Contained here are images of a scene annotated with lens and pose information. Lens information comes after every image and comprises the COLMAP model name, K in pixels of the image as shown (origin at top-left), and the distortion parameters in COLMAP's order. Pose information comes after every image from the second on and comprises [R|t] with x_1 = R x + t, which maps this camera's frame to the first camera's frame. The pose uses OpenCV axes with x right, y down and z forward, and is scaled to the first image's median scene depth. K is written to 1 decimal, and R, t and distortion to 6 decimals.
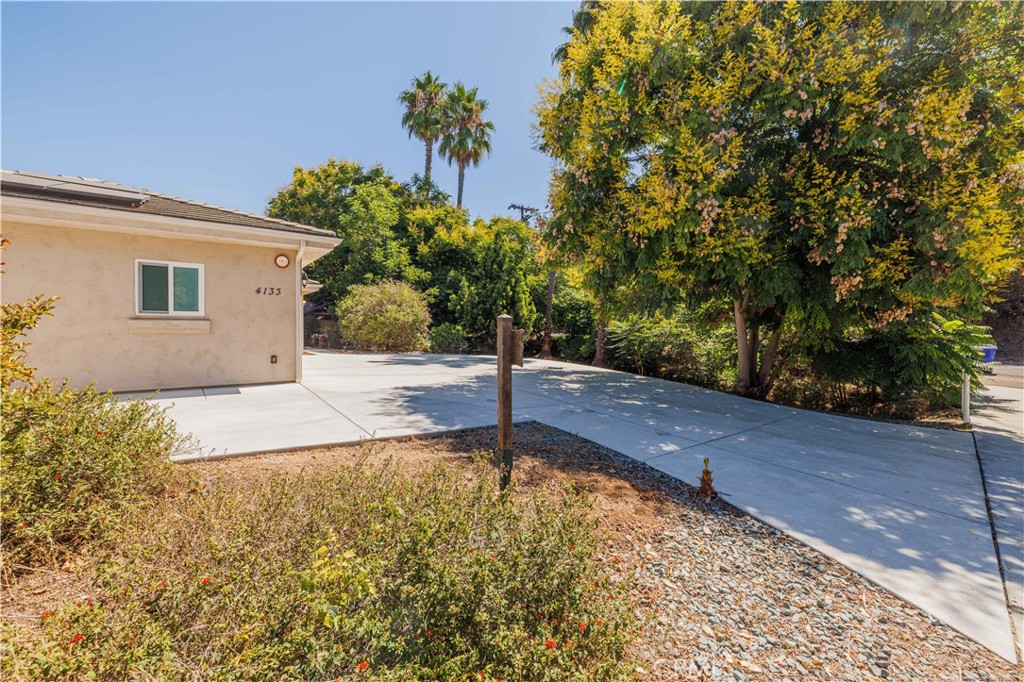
lens RADIAL K [[433.9, 0, 503.8], [0, 433.9, 342.9], [0, 0, 1]] dist [-0.001292, -0.000551]
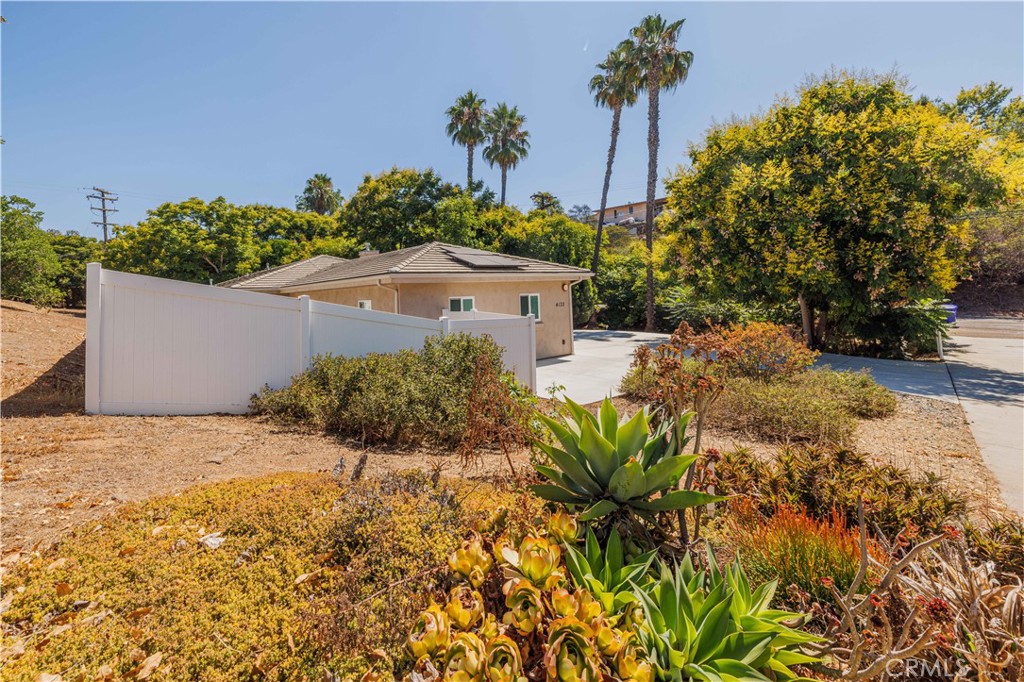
lens RADIAL K [[433.9, 0, 492.3], [0, 433.9, 285.4], [0, 0, 1]] dist [-0.001292, -0.000551]
pose [[0.998665, -0.043988, 0.027085, -0.582023], [0.045525, 0.997217, -0.059034, -0.070026], [-0.024412, 0.060189, 0.997888, -0.537905]]
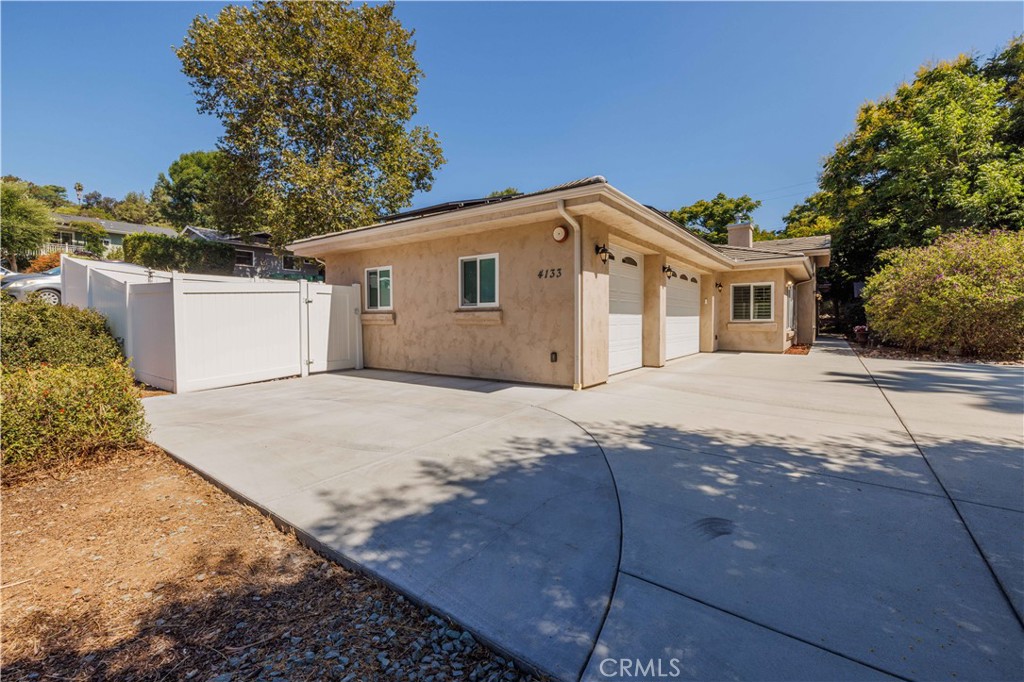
lens RADIAL K [[433.9, 0, 515.0], [0, 433.9, 328.8], [0, 0, 1]] dist [-0.001292, -0.000551]
pose [[0.310999, 0.012506, -0.950328, 0.146477], [-0.023917, 0.999700, 0.005329, -0.011542], [0.950109, 0.021072, 0.311204, 0.457057]]
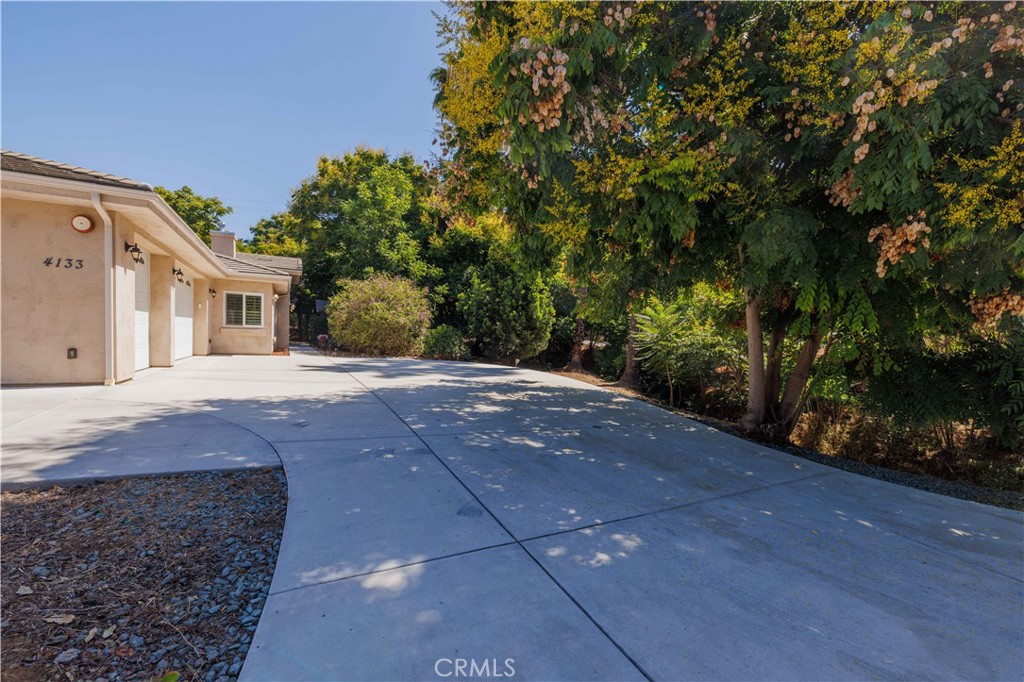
lens RADIAL K [[453.3, 0, 515.9], [0, 453.3, 360.0], [0, 0, 1]] dist [0.001009, 0.000333]
pose [[0.987698, 0.036036, -0.152168, 0.242739], [-0.033957, 0.999291, 0.016245, 0.006984], [0.152645, -0.010878, 0.988221, 0.224057]]
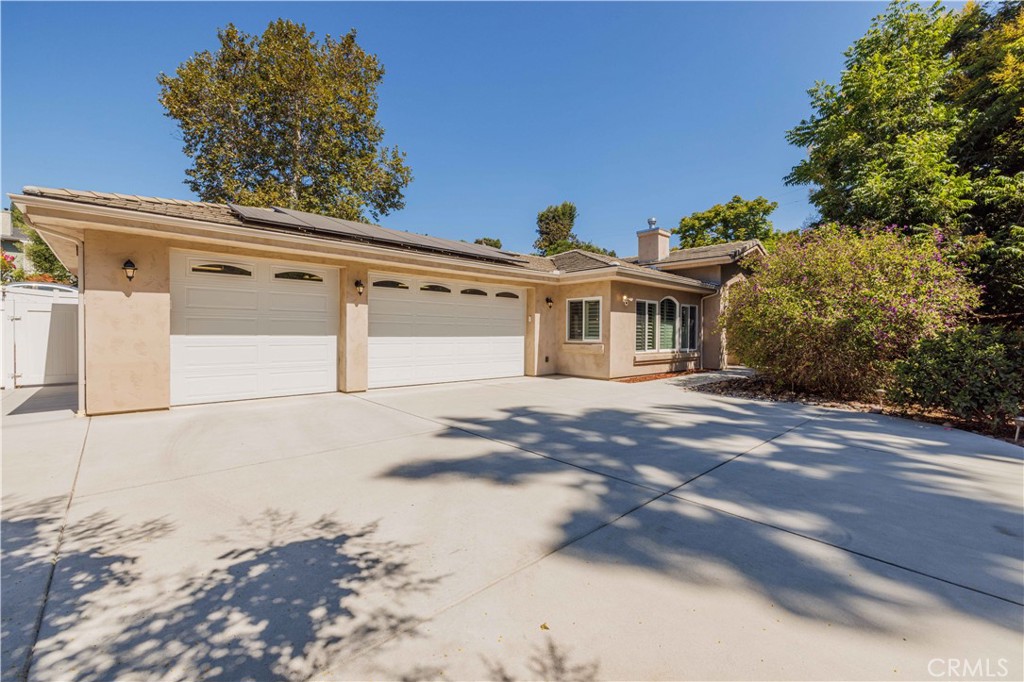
lens RADIAL K [[427.9, 0, 533.8], [0, 427.9, 339.5], [0, 0, 1]] dist [-0.001358, 0.000133]
pose [[0.115646, 0.009458, -0.993245, 0.207303], [-0.037213, 0.999294, 0.005183, -0.044605], [0.992593, 0.036362, 0.115916, 1.137046]]
